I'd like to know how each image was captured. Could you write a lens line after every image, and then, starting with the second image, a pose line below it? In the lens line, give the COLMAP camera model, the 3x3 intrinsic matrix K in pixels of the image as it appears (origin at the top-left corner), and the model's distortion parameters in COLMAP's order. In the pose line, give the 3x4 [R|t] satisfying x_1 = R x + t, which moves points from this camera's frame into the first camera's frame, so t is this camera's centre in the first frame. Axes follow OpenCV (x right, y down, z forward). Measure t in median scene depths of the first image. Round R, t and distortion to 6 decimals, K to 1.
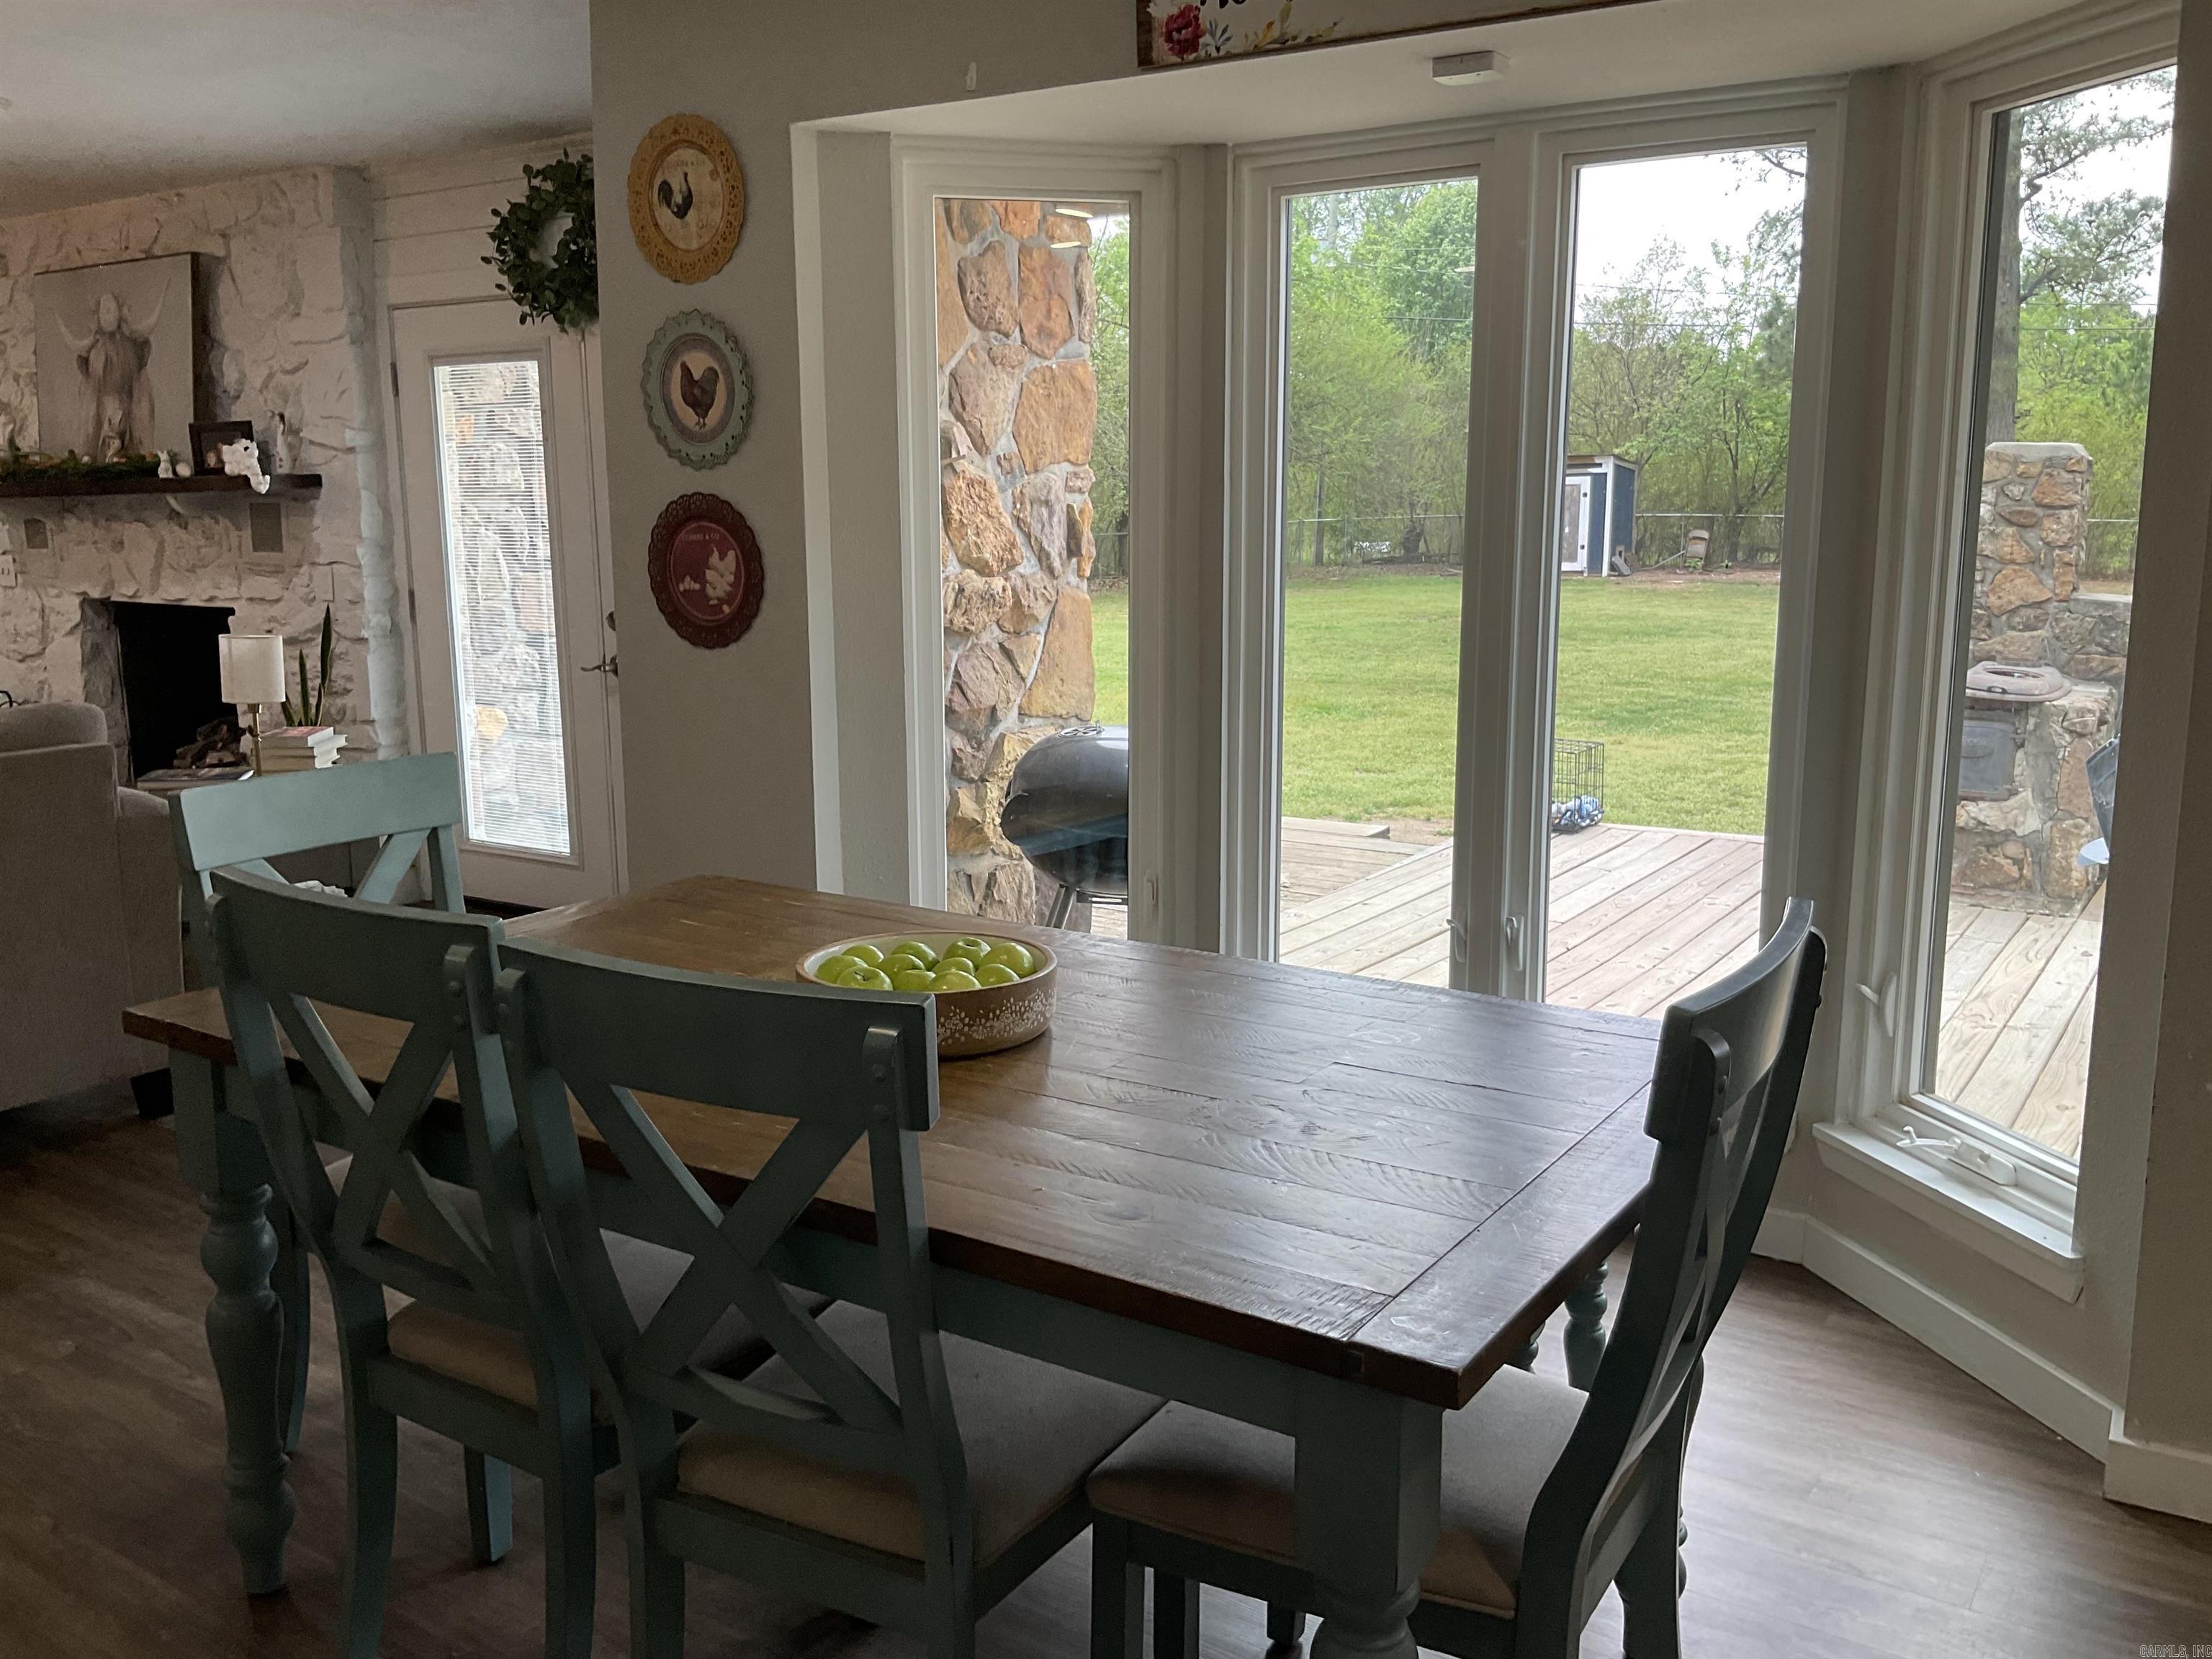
lens RADIAL K [[1863.0, 0, 1103.0], [0, 1863.0, 830.6], [0, 0, 1]] dist [0.097527, -0.198235]
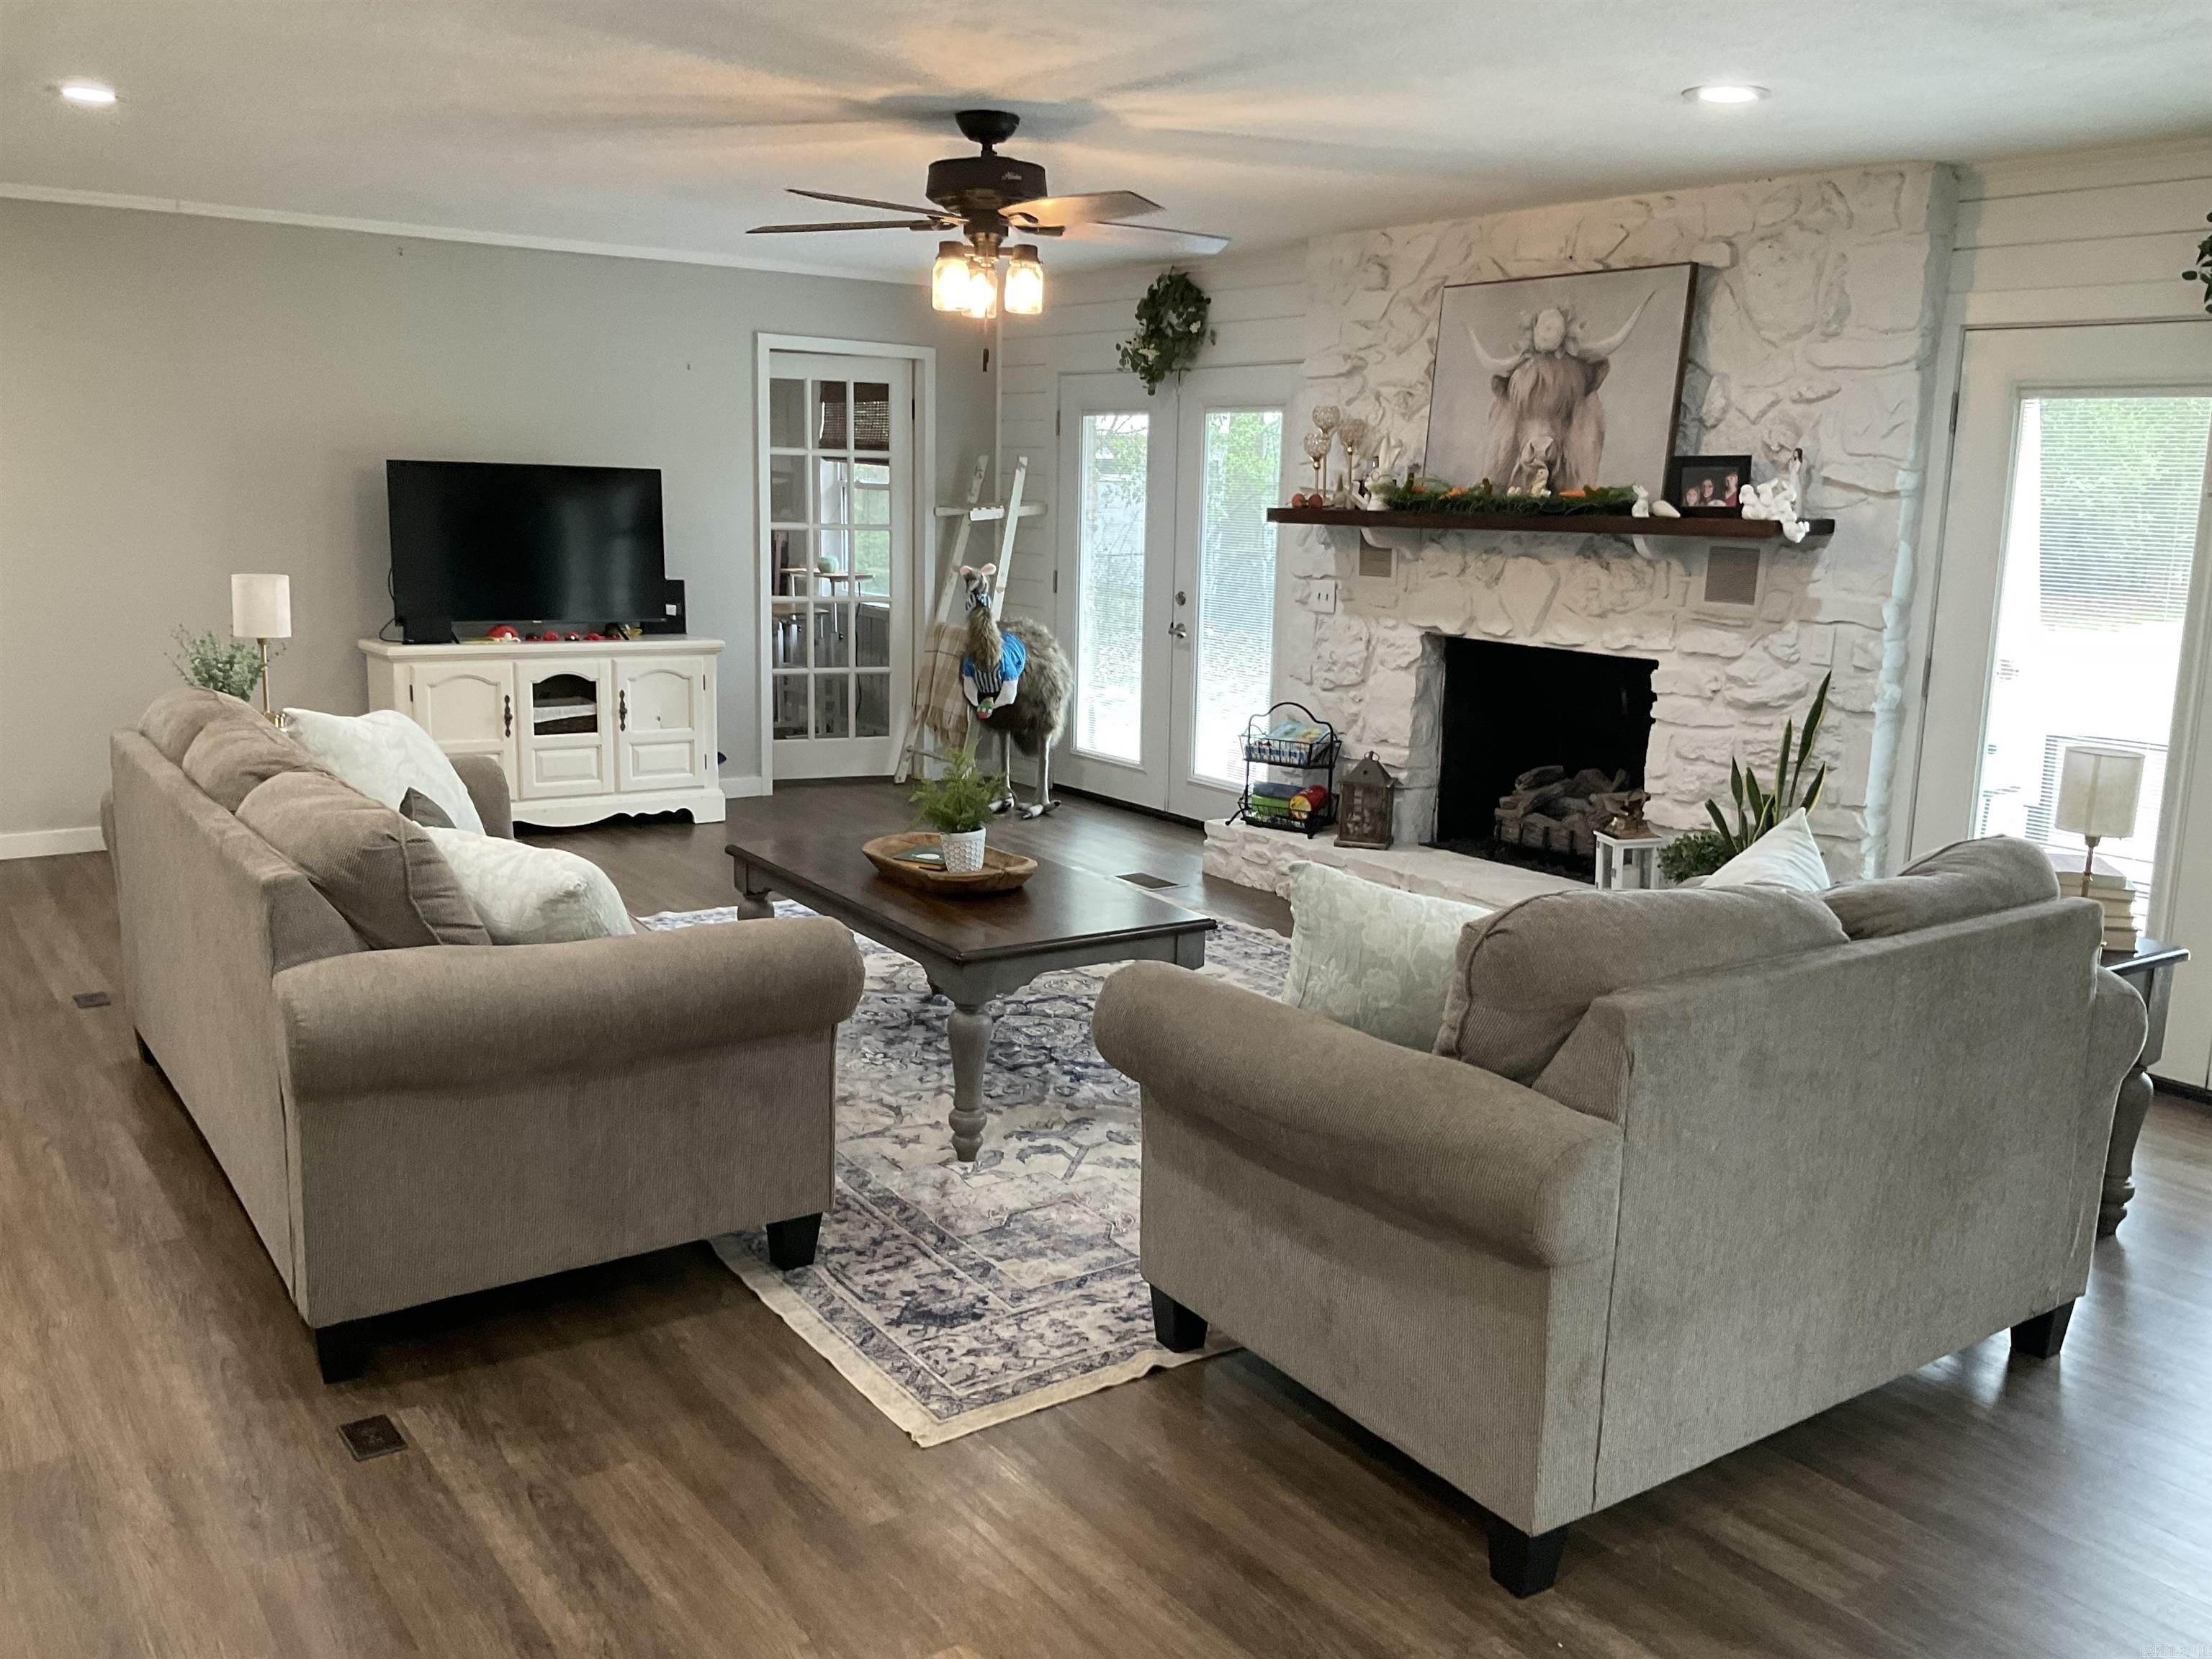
lens RADIAL K [[1863.0, 0, 1107.2], [0, 1863.0, 835.7], [0, 0, 1]] dist [0.097527, -0.198235]
pose [[0.934834, 0.099530, -0.340850, -0.410618], [-0.098744, 0.994918, 0.019698, -0.027724], [0.341078, 0.015243, 0.939911, 0.071489]]
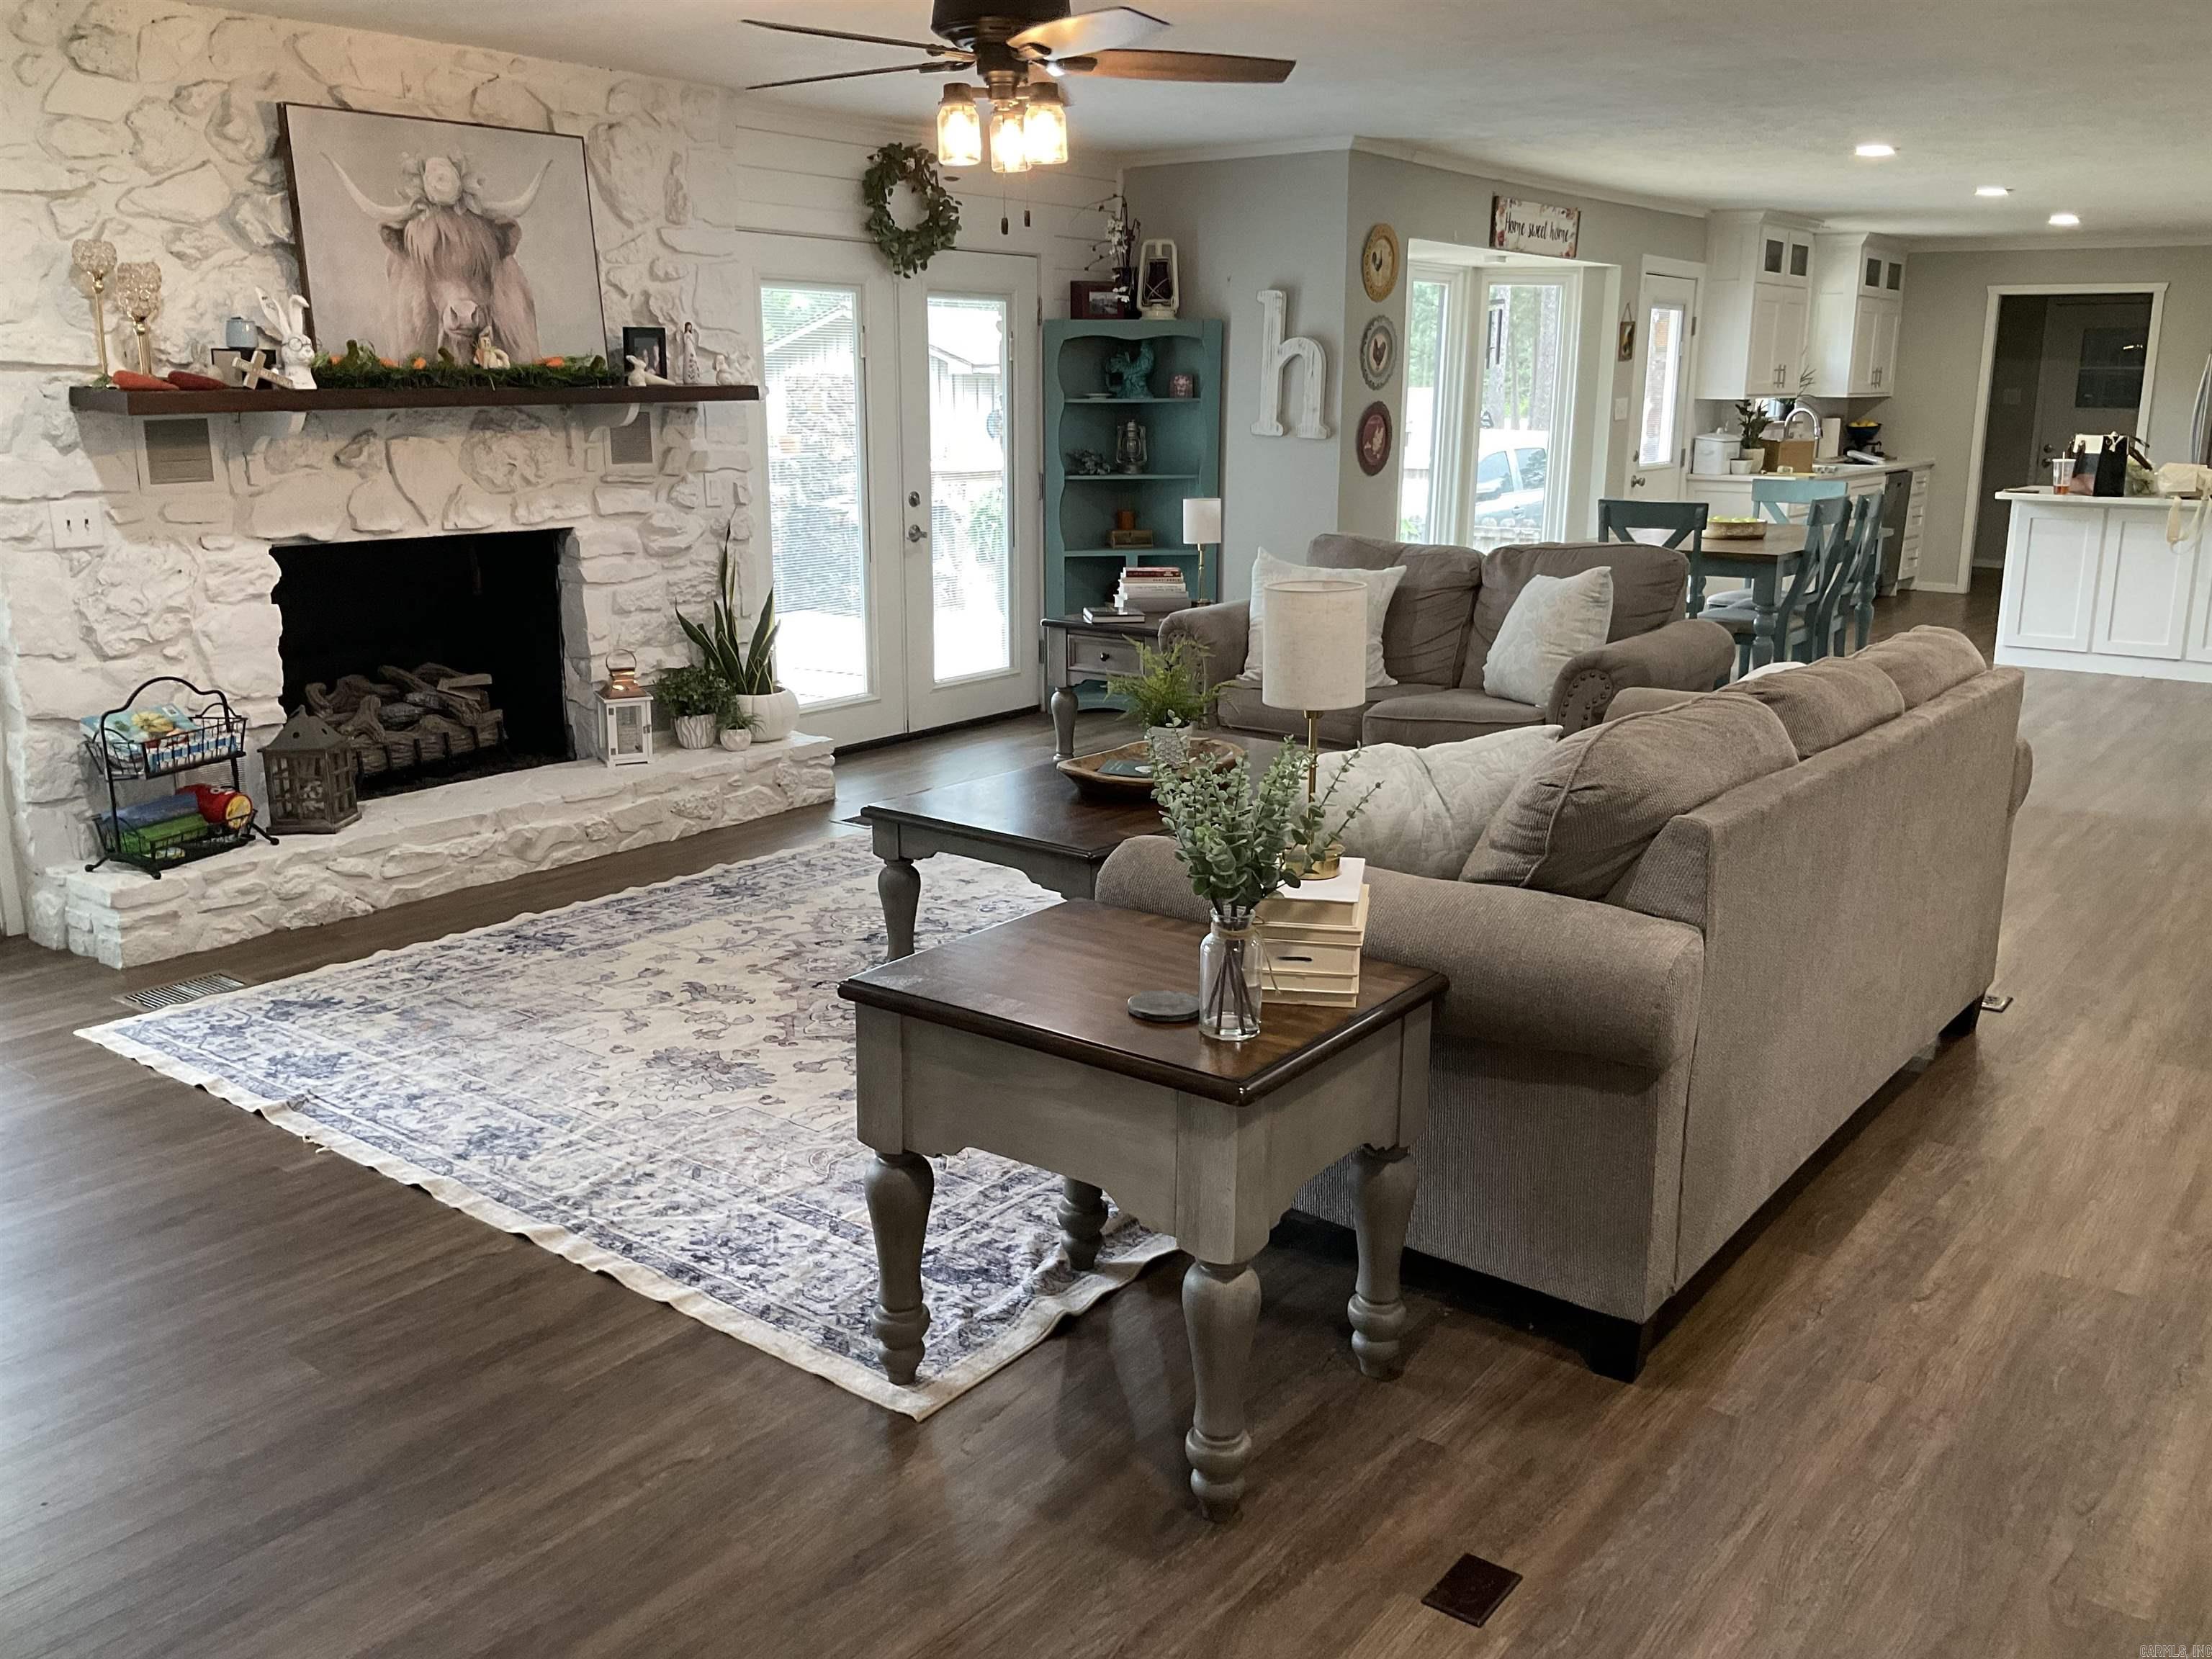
lens RADIAL K [[1863.0, 0, 1116.0], [0, 1863.0, 823.2], [0, 0, 1]] dist [0.097527, -0.198235]
pose [[0.045022, -0.230152, 0.972113, -1.443936], [0.168753, 0.960867, 0.219674, -0.142506], [-0.984630, 0.154156, 0.082099, 0.716009]]
